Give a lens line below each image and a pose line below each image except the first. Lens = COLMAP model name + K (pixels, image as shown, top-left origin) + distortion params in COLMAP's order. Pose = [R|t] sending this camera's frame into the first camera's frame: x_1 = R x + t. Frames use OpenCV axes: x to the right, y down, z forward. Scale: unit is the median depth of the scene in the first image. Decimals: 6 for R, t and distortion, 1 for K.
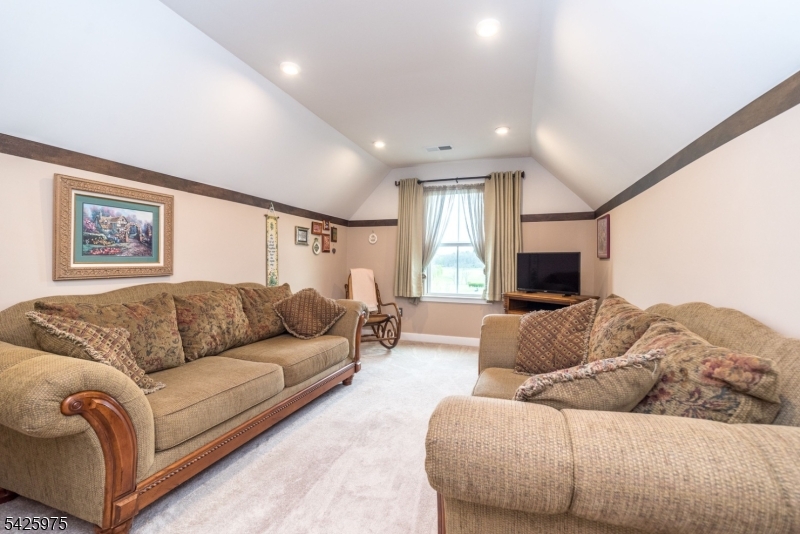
lens RADIAL K [[356.3, 0, 399.1], [0, 356.3, 264.3], [0, 0, 1]] dist [0.005108, 0.000687]
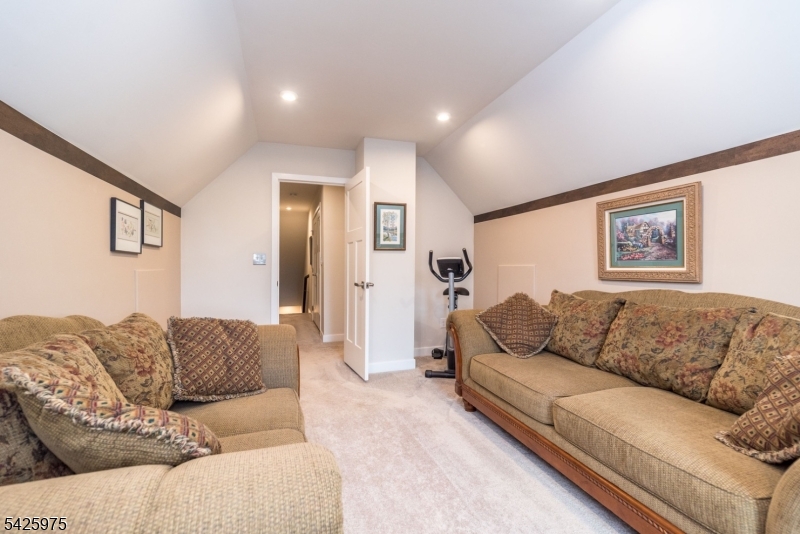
lens RADIAL K [[356.3, 0, 401.0], [0, 356.3, 263.7], [0, 0, 1]] dist [0.005108, 0.000687]
pose [[-0.795153, -0.001496, -0.606407, 0.413546], [-0.000817, 0.999999, -0.001396, -0.011818], [0.606408, -0.000614, -0.795153, 1.400500]]
